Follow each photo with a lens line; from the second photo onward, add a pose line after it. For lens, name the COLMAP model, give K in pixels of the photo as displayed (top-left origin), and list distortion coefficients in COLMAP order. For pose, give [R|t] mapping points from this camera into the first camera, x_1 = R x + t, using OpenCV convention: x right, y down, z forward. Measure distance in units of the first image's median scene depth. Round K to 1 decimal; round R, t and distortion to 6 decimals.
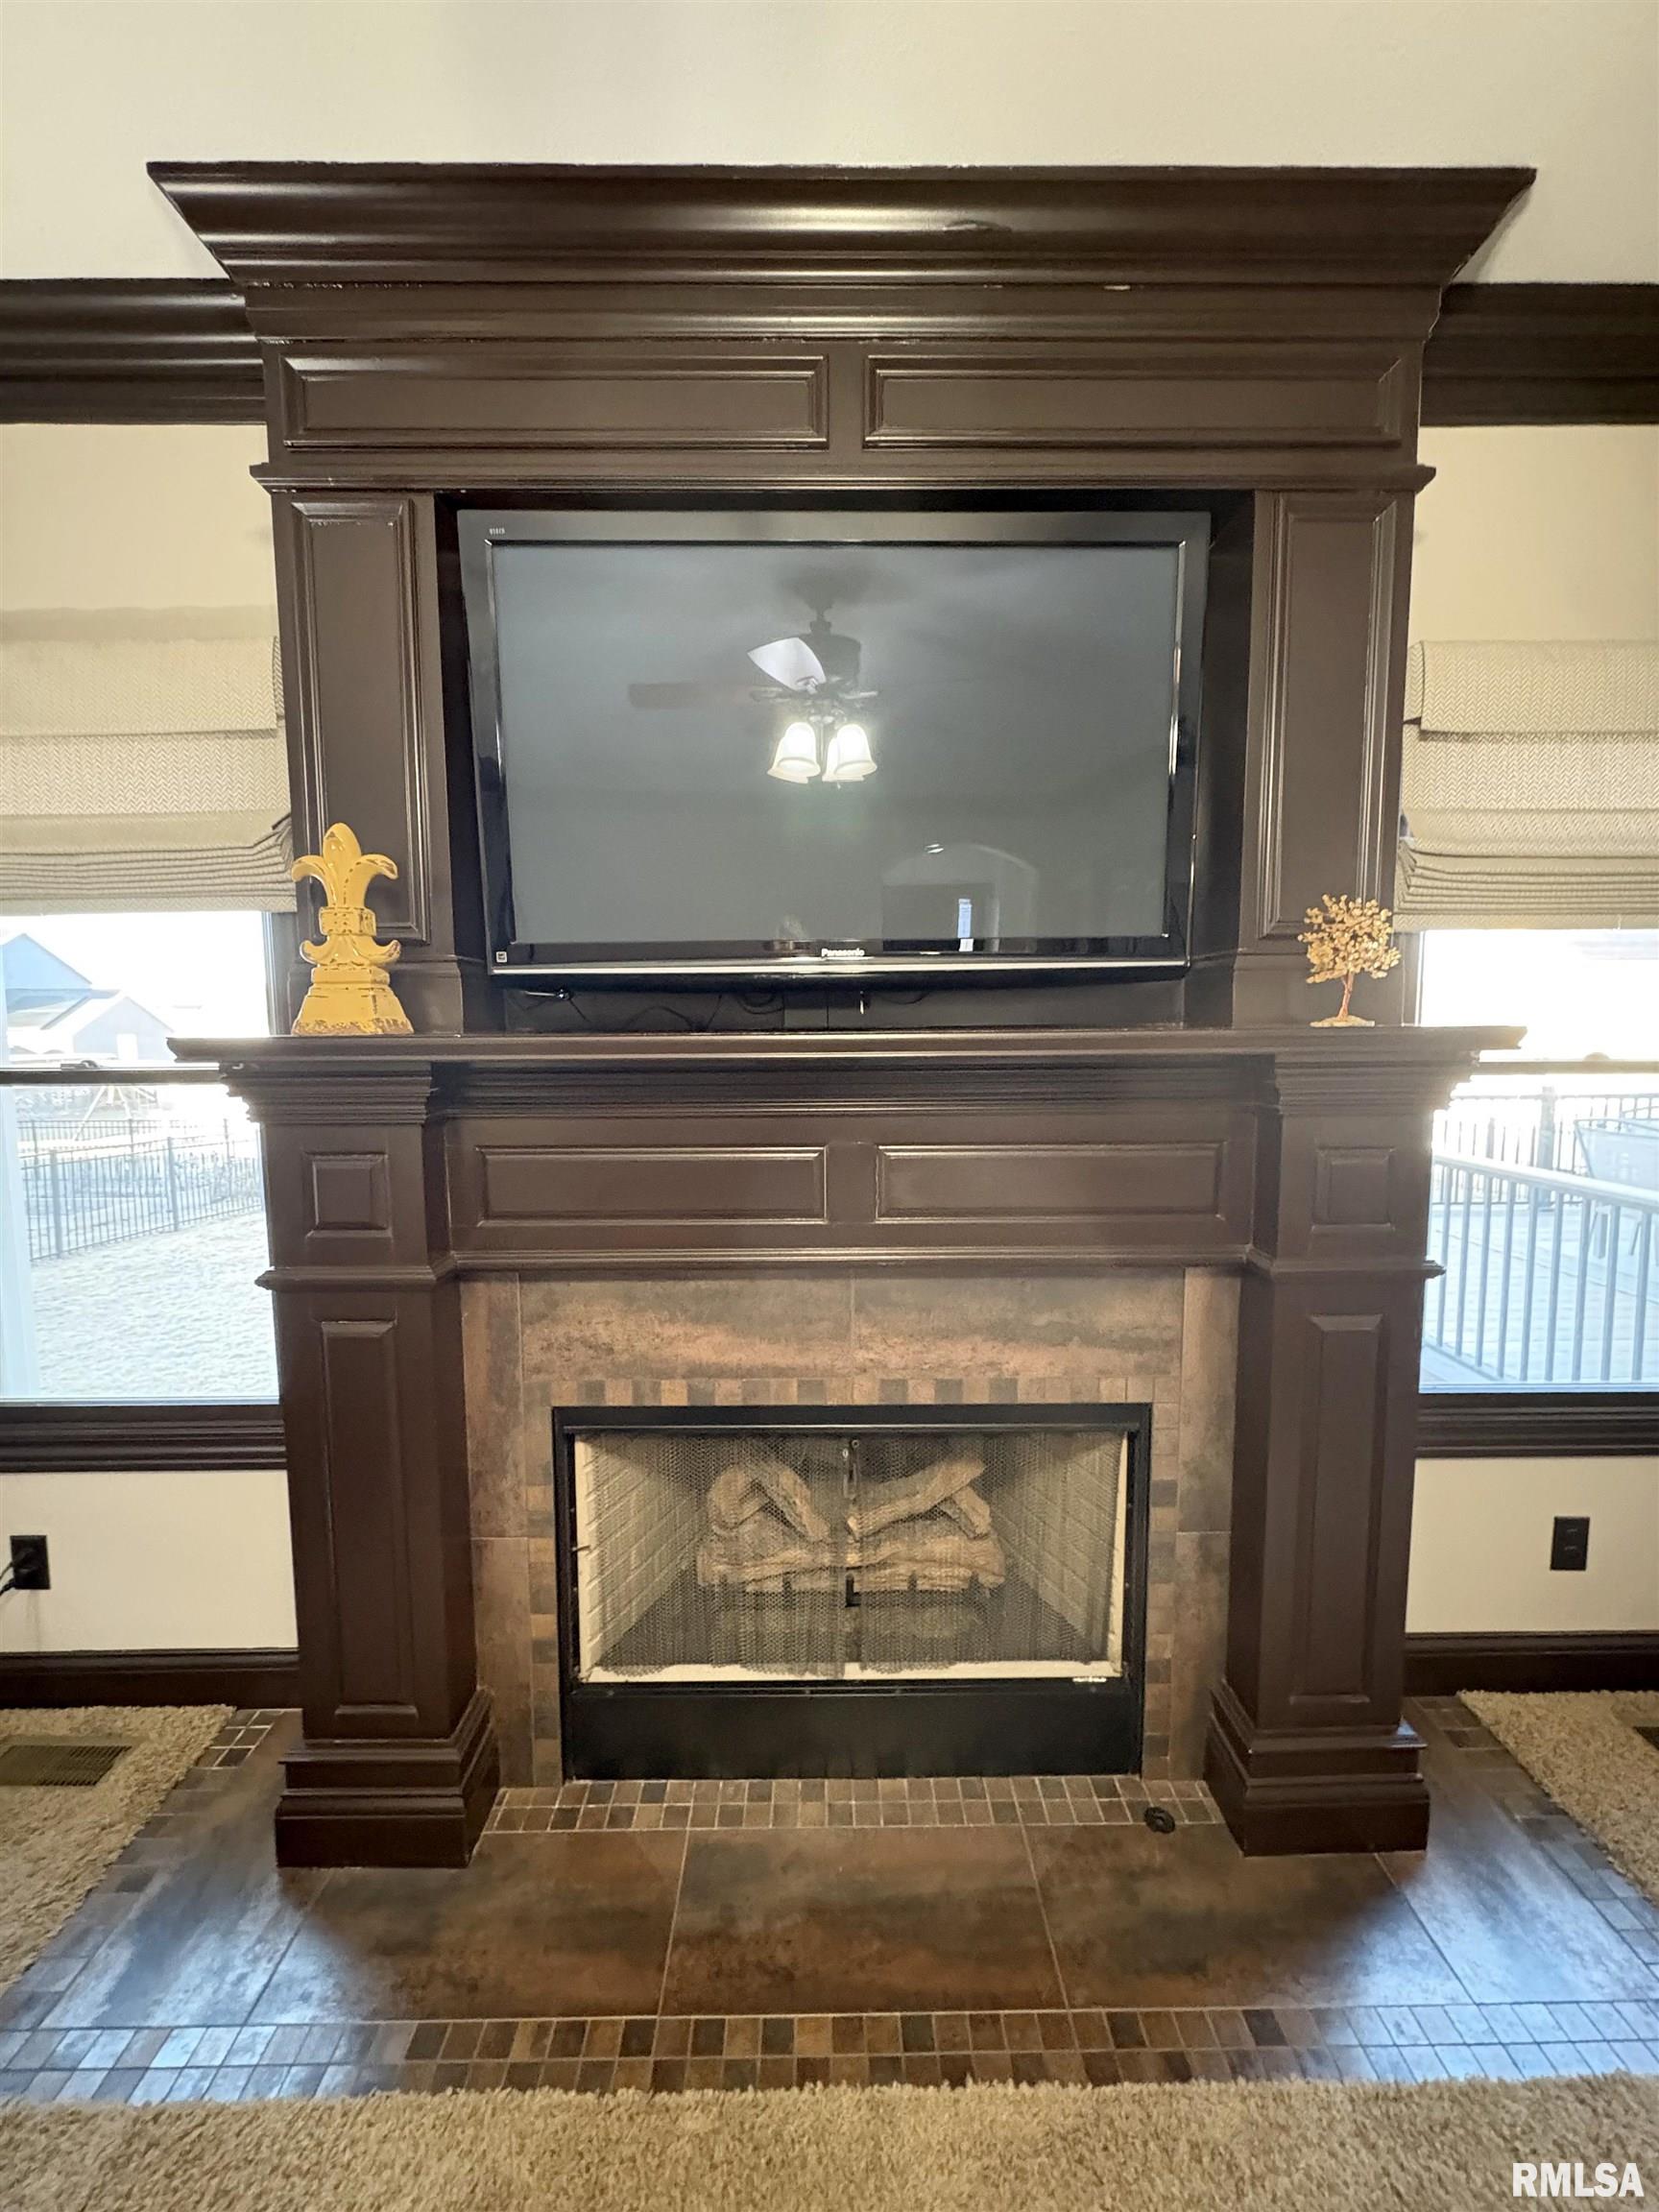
lens RADIAL K [[881.3, 0, 829.5], [0, 881.3, 1106.0], [0, 0, 1]] dist [0.000247, 0.000085]
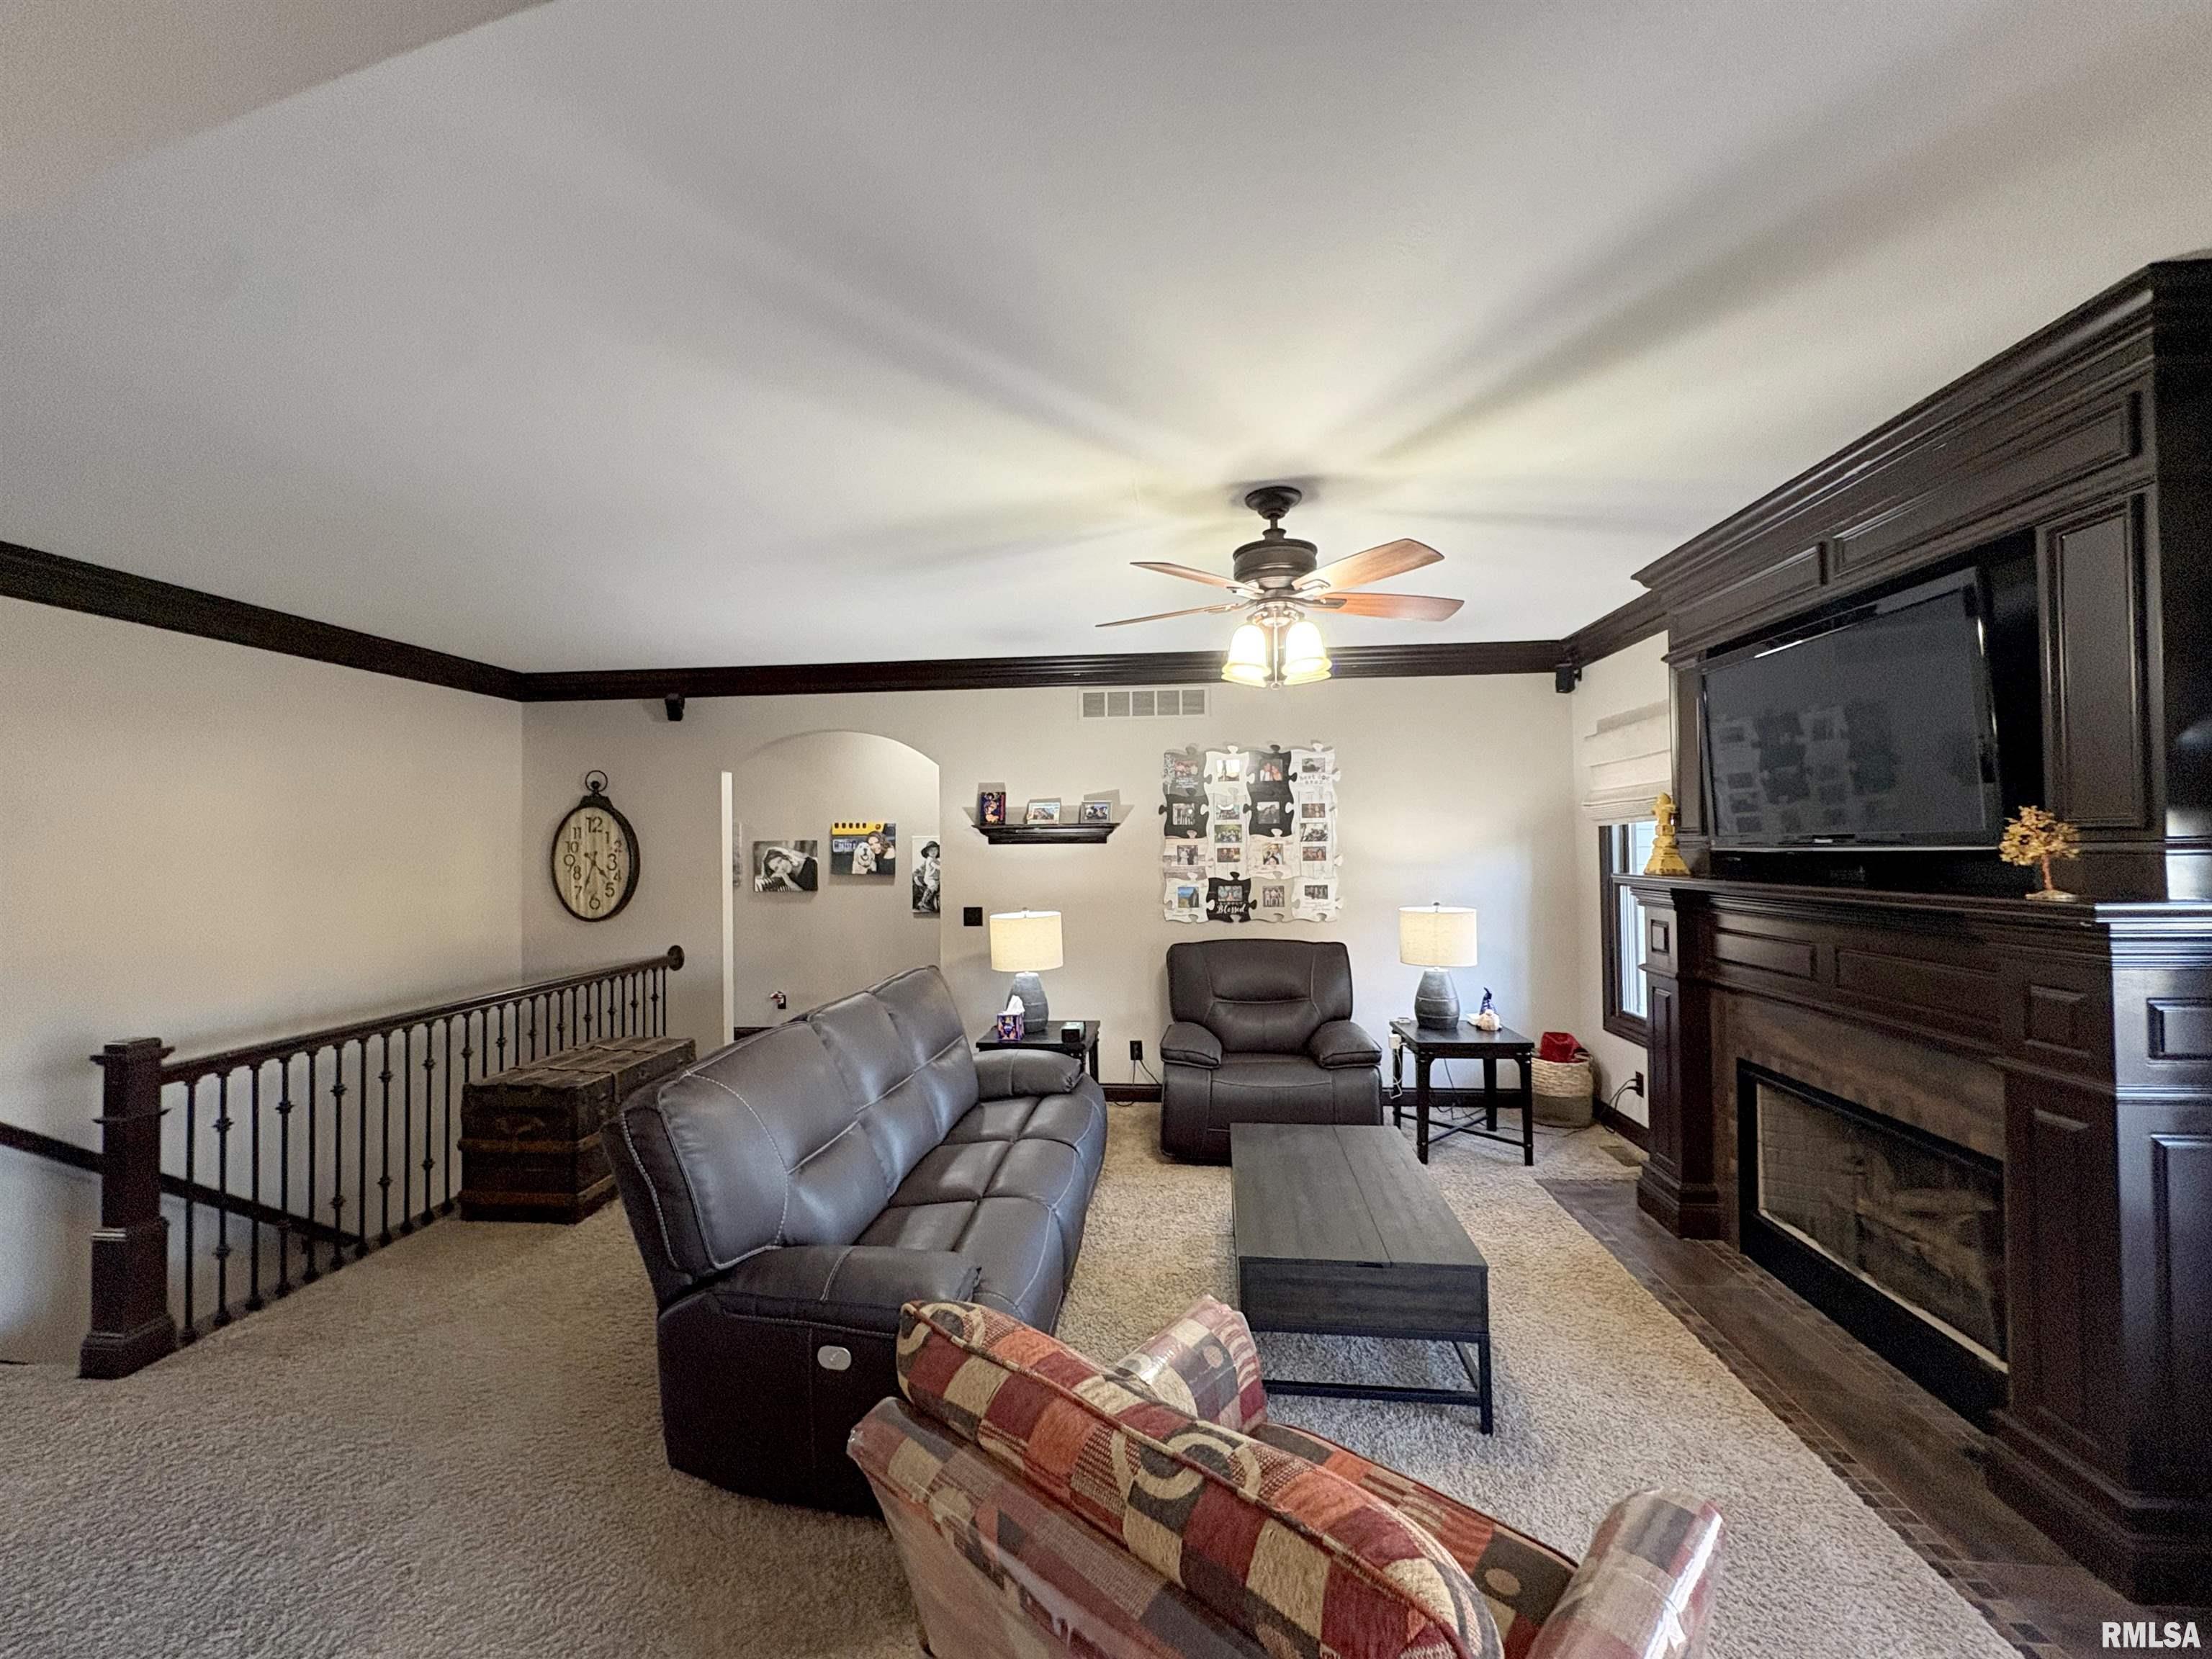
lens RADIAL K [[881.3, 0, 1106.0], [0, 881.3, 829.5], [0, 0, 1]] dist [0.000247, 0.000085]
pose [[-0.100870, -0.008801, -0.994861, 1.911650], [-0.075316, 0.997159, -0.001185, -0.076943], [0.992045, 0.074810, -0.101246, -0.303260]]
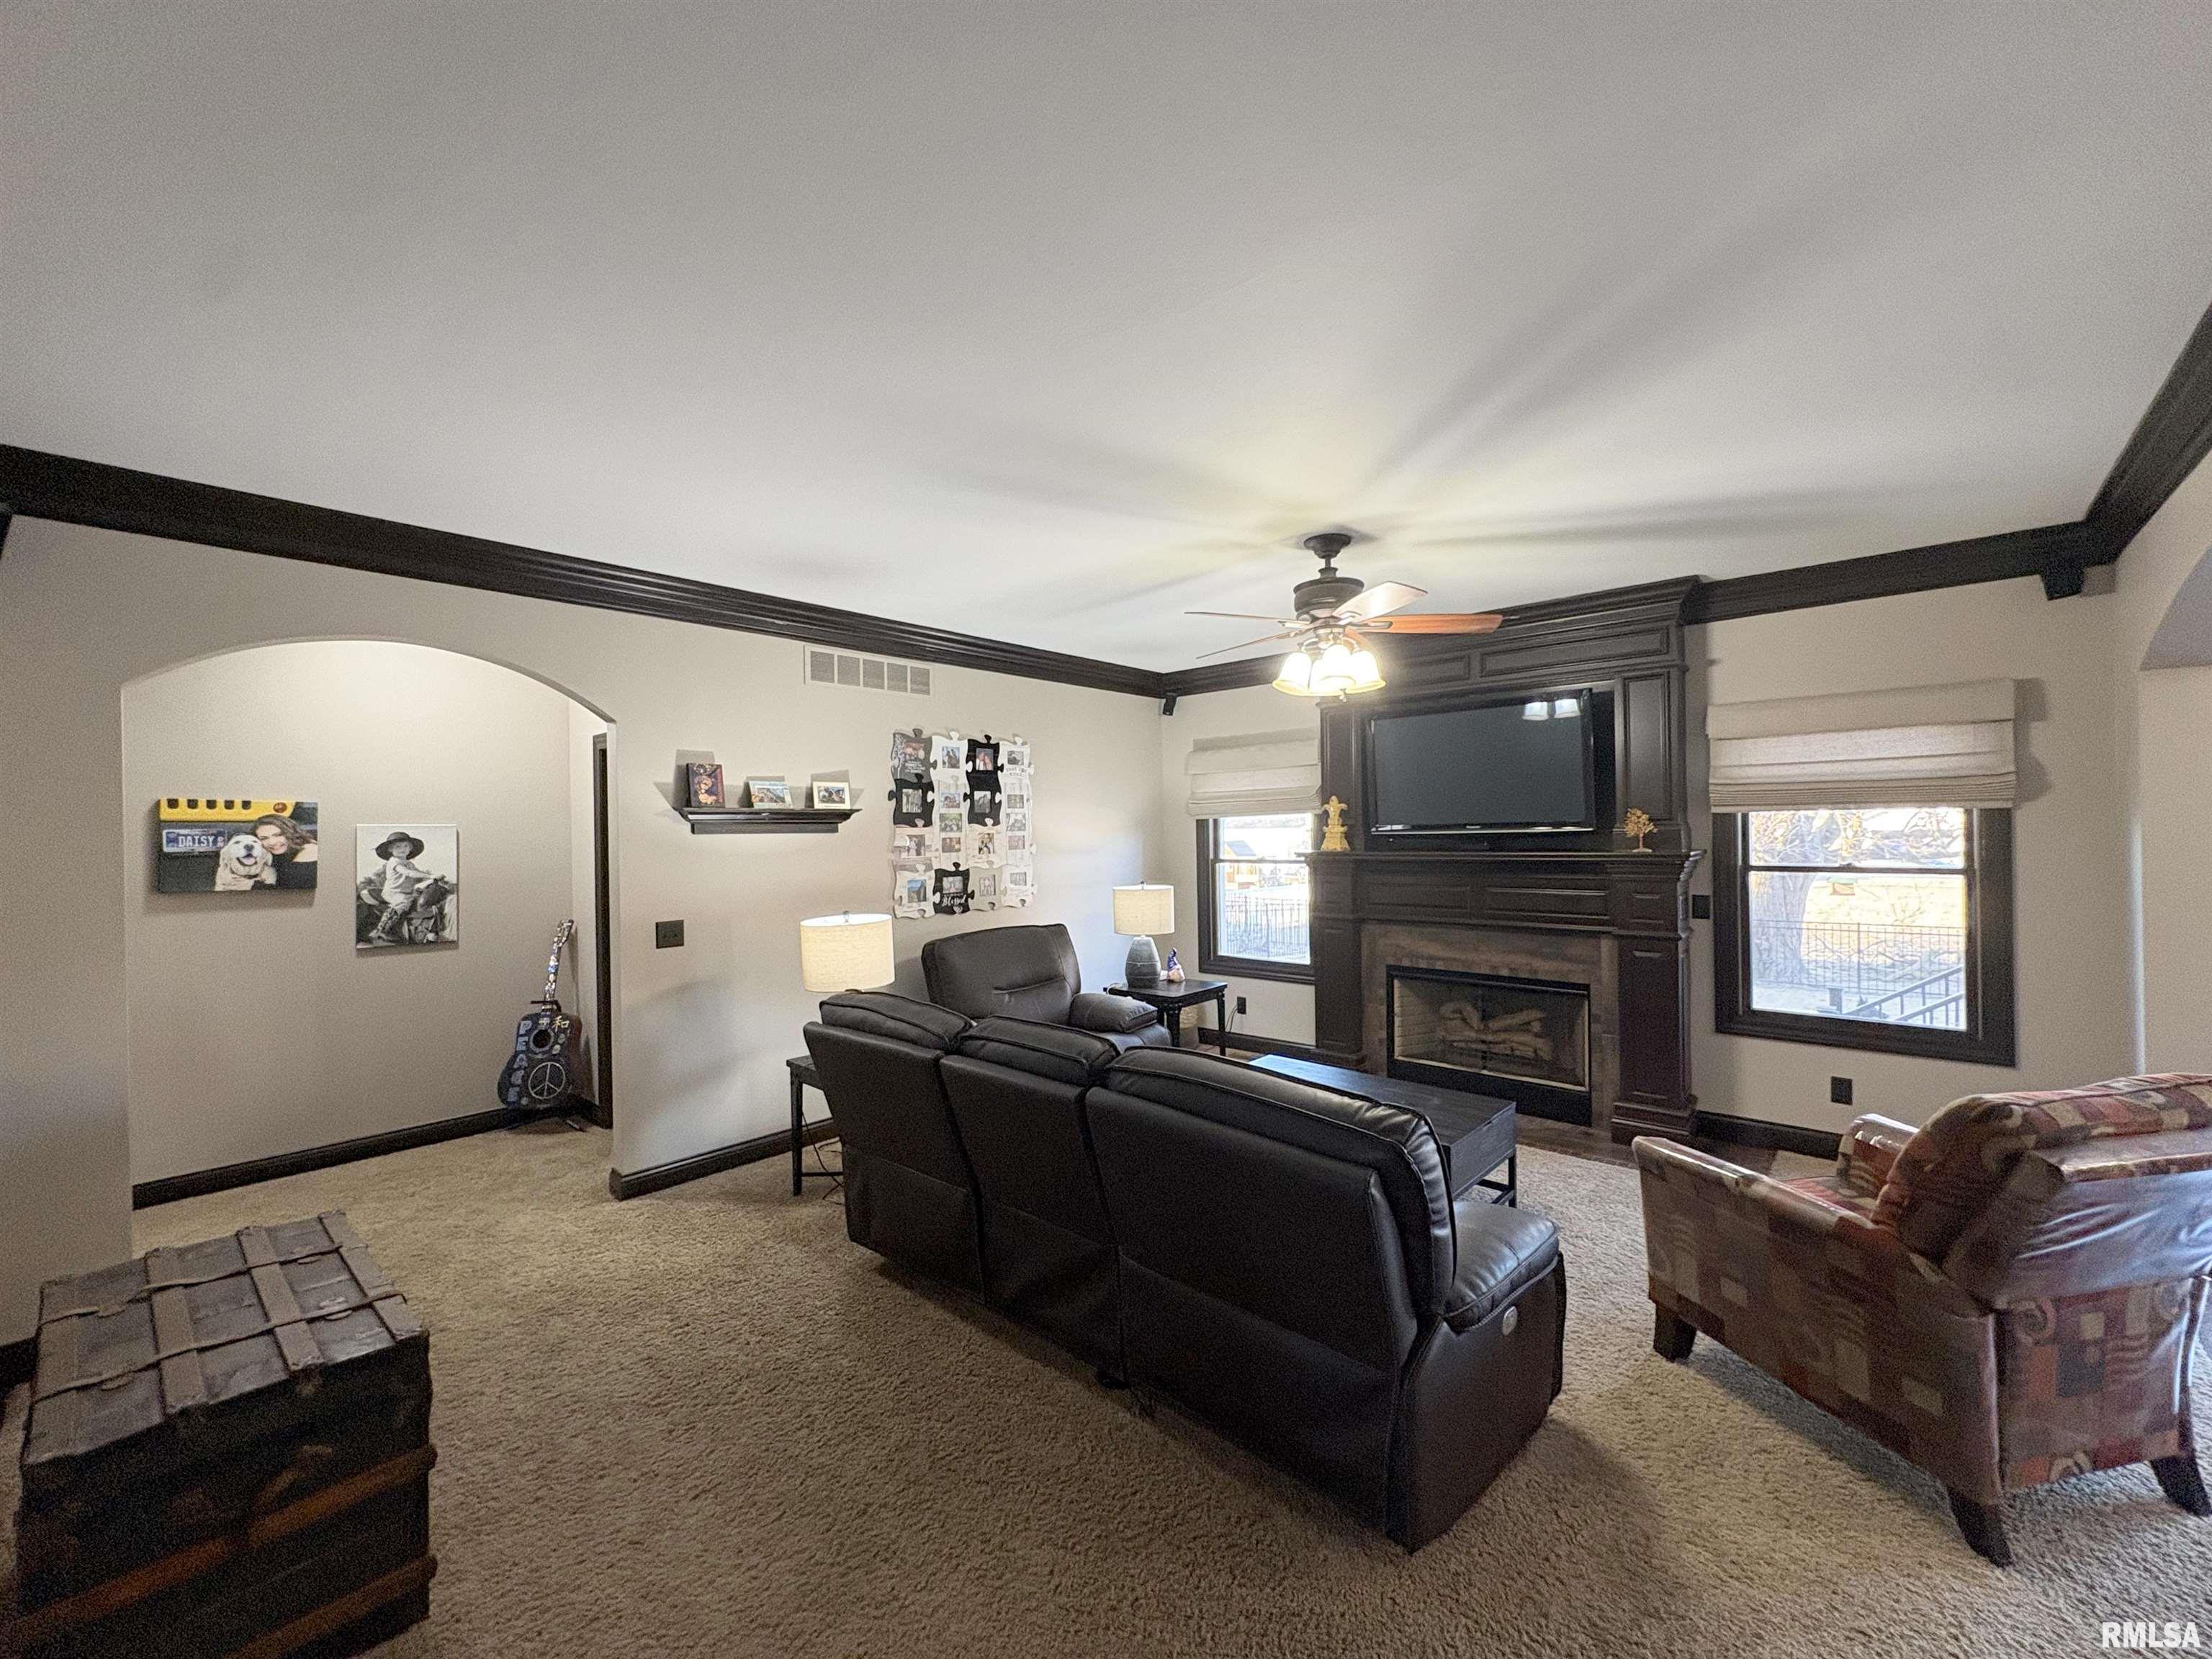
lens RADIAL K [[881.3, 0, 1106.0], [0, 881.3, 829.5], [0, 0, 1]] dist [0.000247, 0.000085]
pose [[0.739786, -0.005083, -0.672823, 1.127034], [-0.049083, 0.996900, -0.061499, 0.094331], [0.671050, 0.078521, 0.737243, -2.164853]]
